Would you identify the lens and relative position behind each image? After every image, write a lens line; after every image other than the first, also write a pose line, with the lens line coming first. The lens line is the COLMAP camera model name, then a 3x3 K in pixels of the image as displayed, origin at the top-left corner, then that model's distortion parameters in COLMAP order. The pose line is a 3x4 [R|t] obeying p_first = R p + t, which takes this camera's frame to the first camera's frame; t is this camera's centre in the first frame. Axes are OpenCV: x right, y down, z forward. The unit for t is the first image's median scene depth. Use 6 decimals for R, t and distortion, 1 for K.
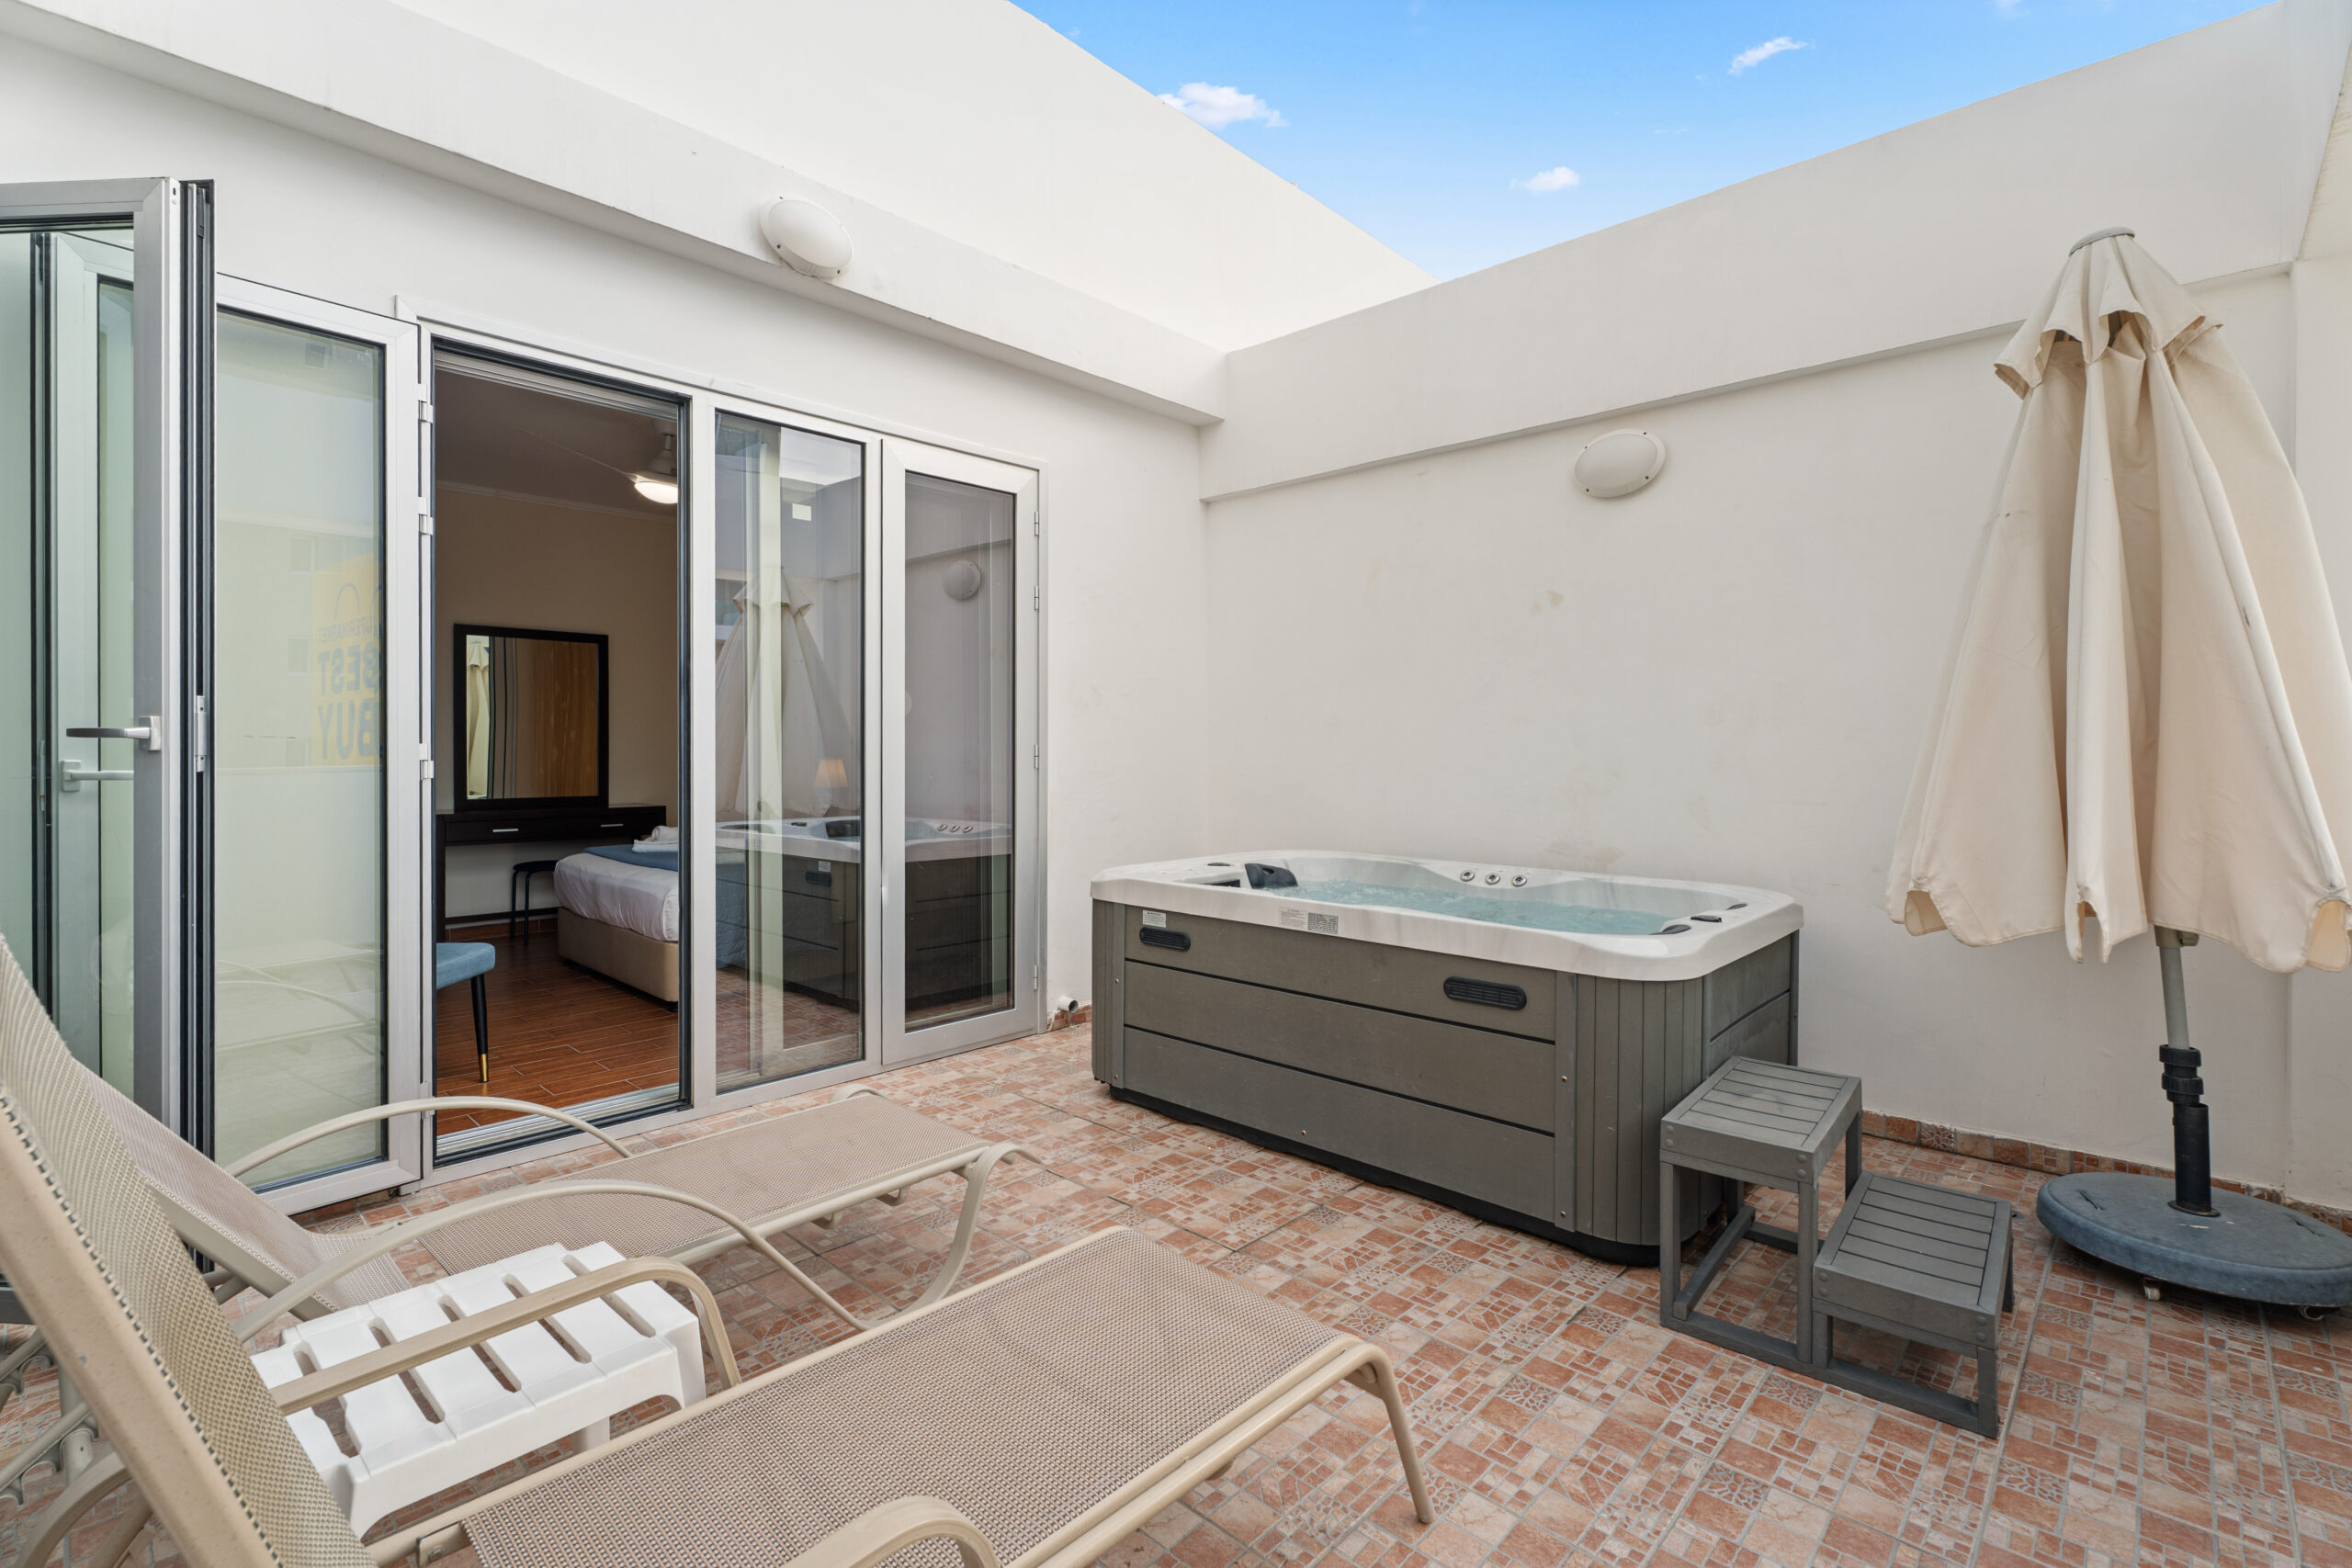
lens RADIAL K [[1059.9, 0, 1156.6], [0, 1059.9, 773.2], [0, 0, 1]] dist [0.004607, -0.001620]
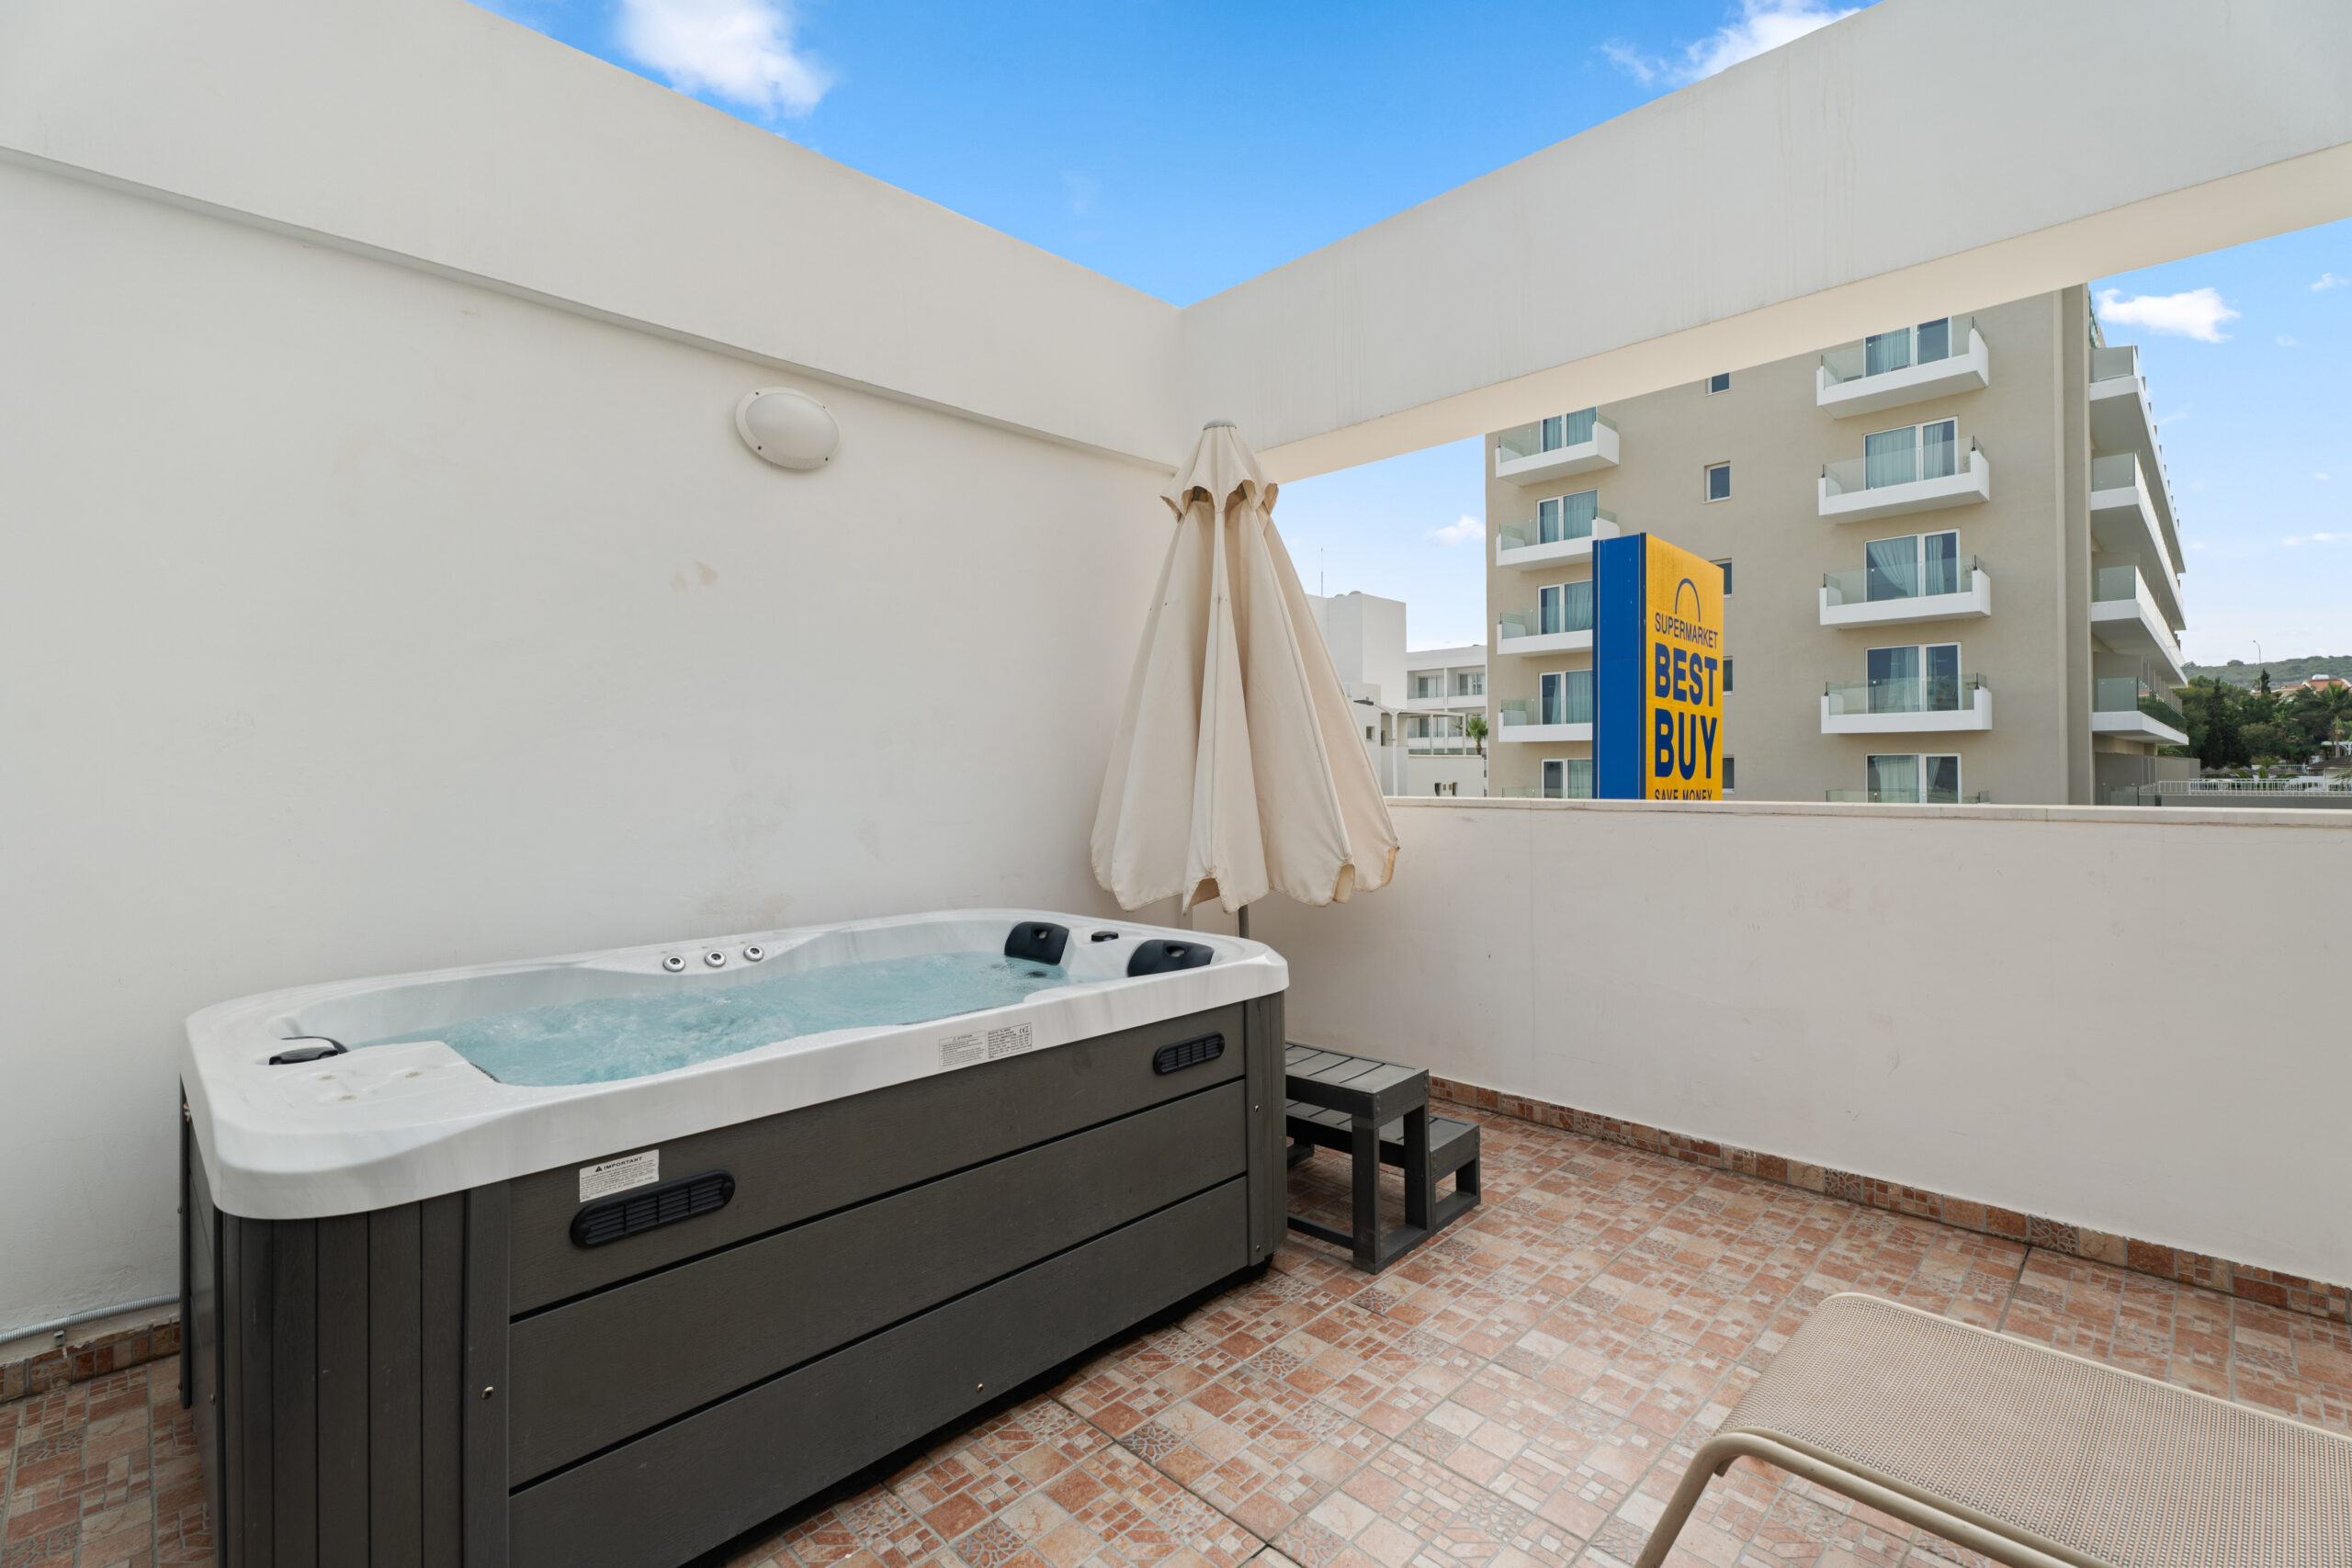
lens RADIAL K [[1059.9, 0, 1164.2], [0, 1059.9, 767.9], [0, 0, 1]] dist [0.004607, -0.001620]
pose [[0.003388, 0.001004, 0.999994, -0.514586], [0.030186, 0.999544, -0.001106, -0.023075], [-0.999539, 0.030189, 0.003356, 0.932440]]
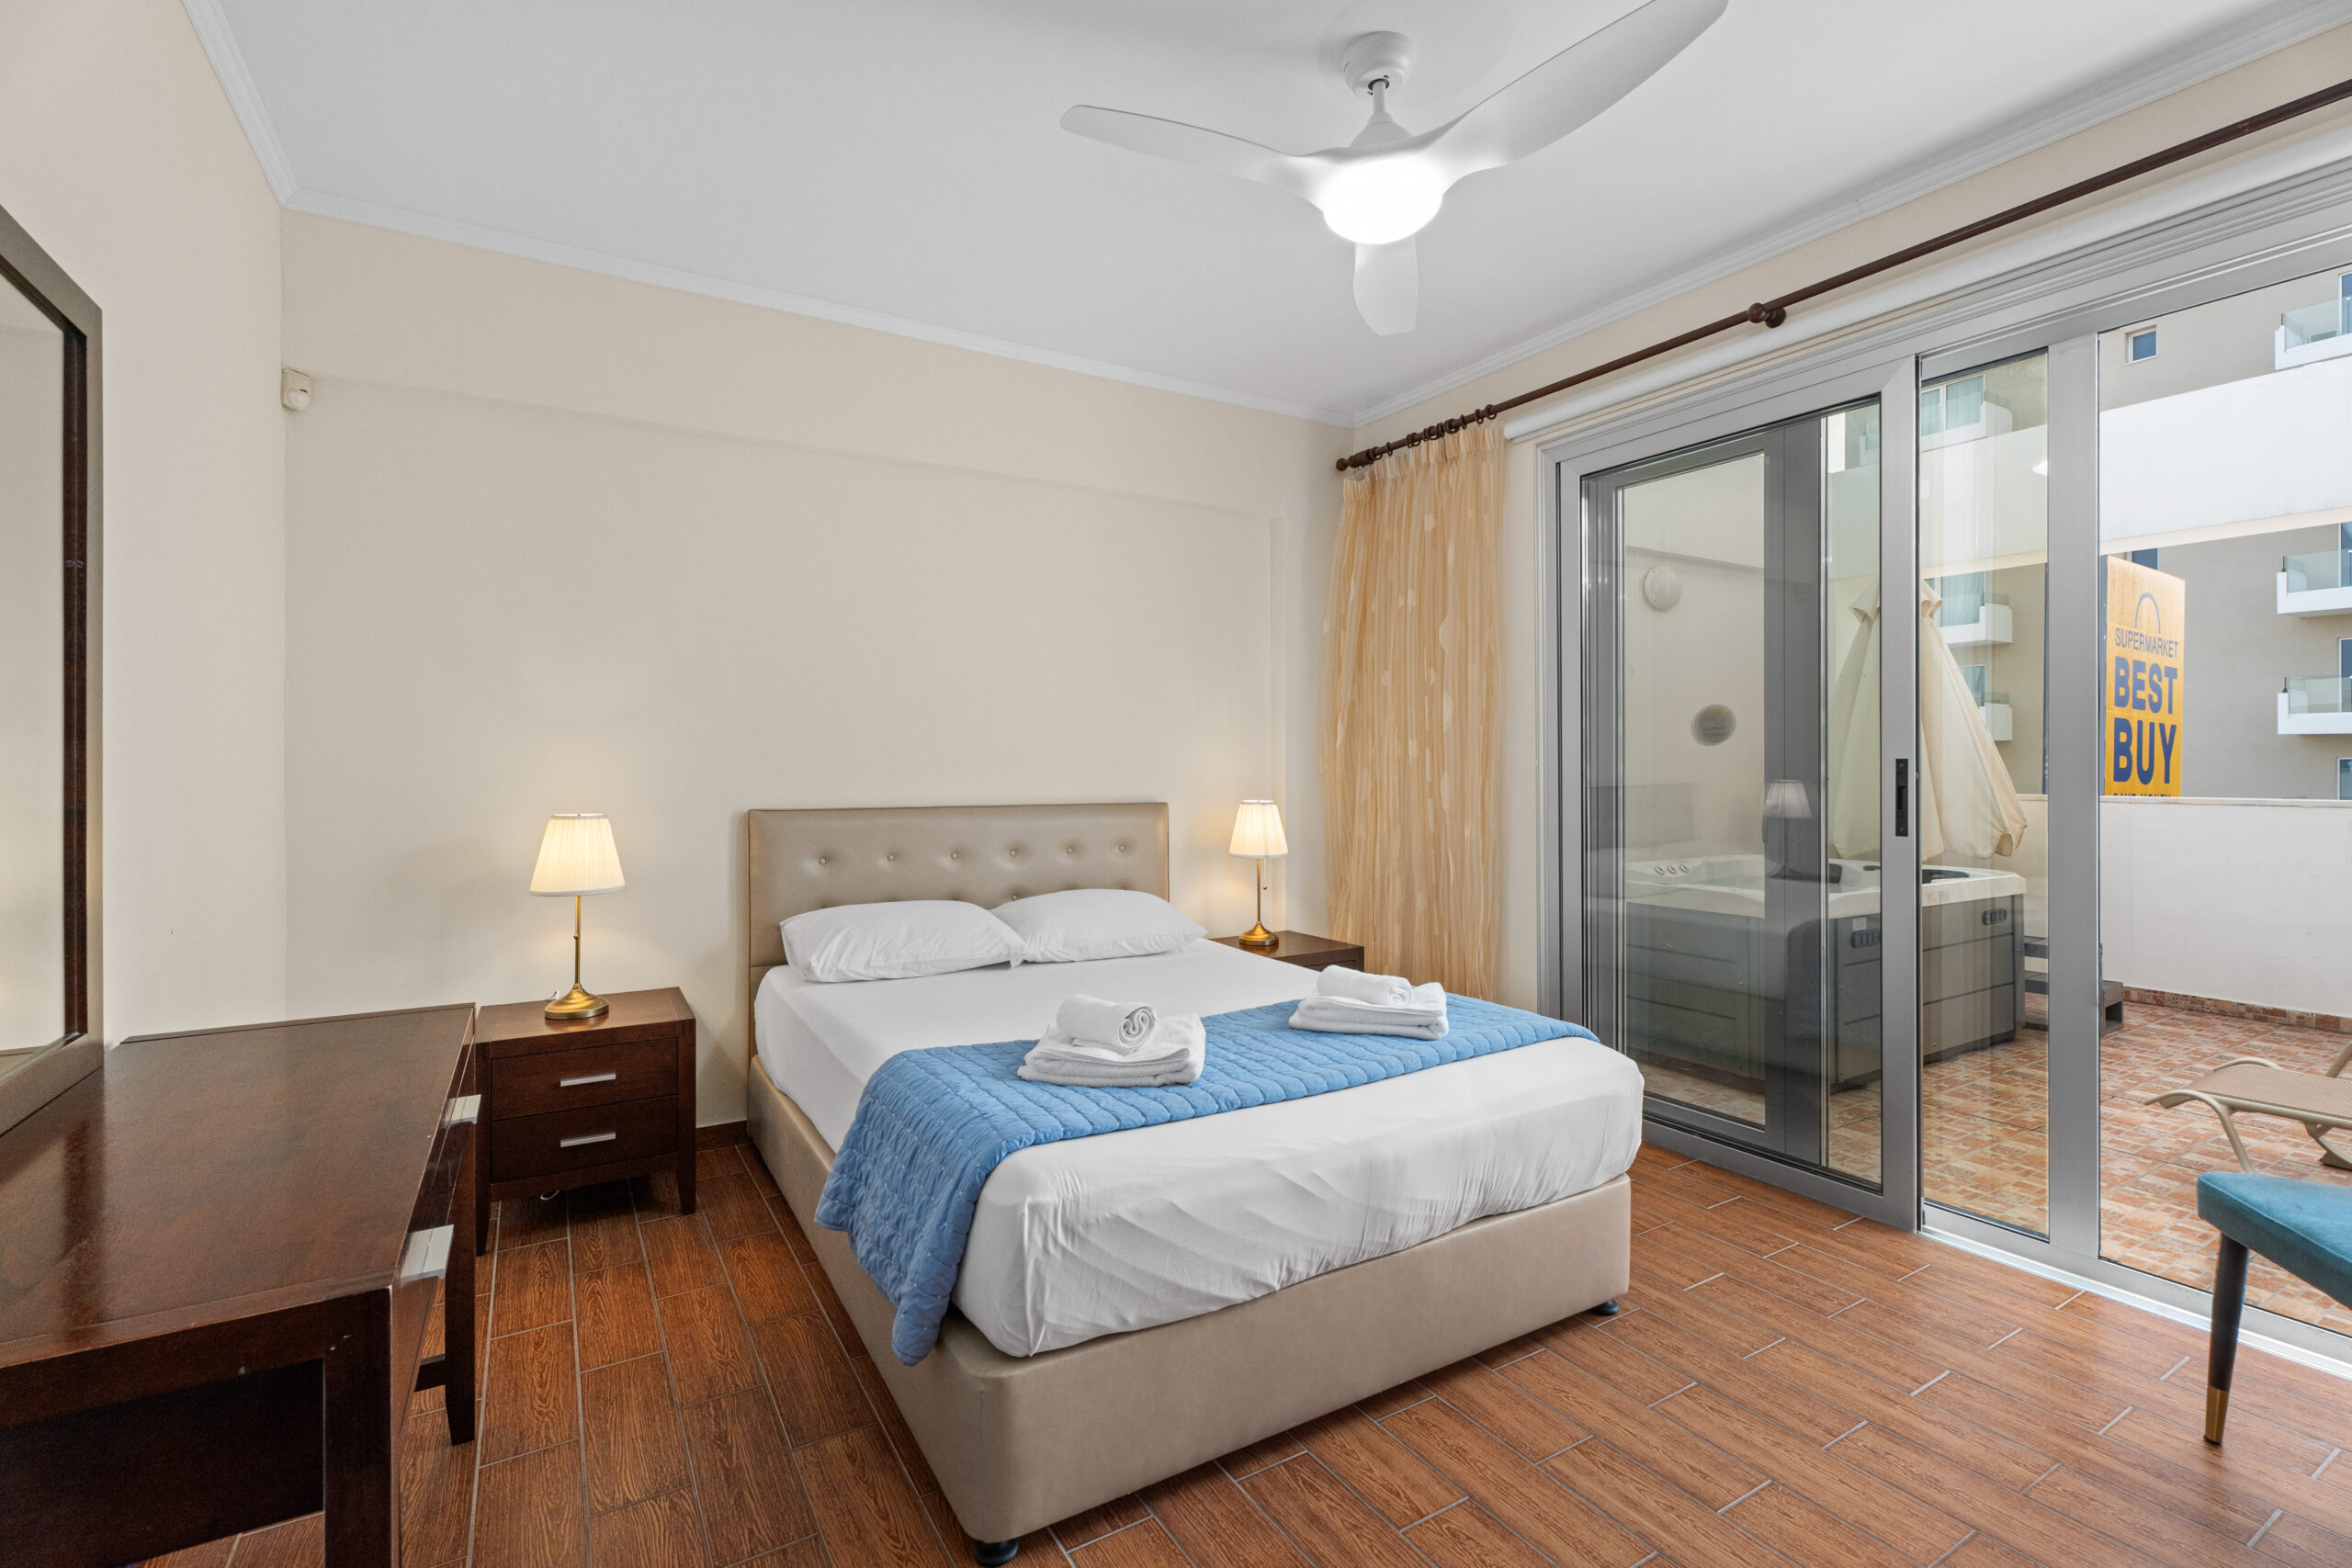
lens RADIAL K [[1059.9, 0, 1168.3], [0, 1059.9, 766.6], [0, 0, 1]] dist [0.004607, -0.001620]
pose [[0.243942, -0.000896, 0.969789, -1.601803], [0.020737, 0.999776, -0.004292, -0.057856], [-0.969568, 0.021157, 0.243906, 1.748076]]
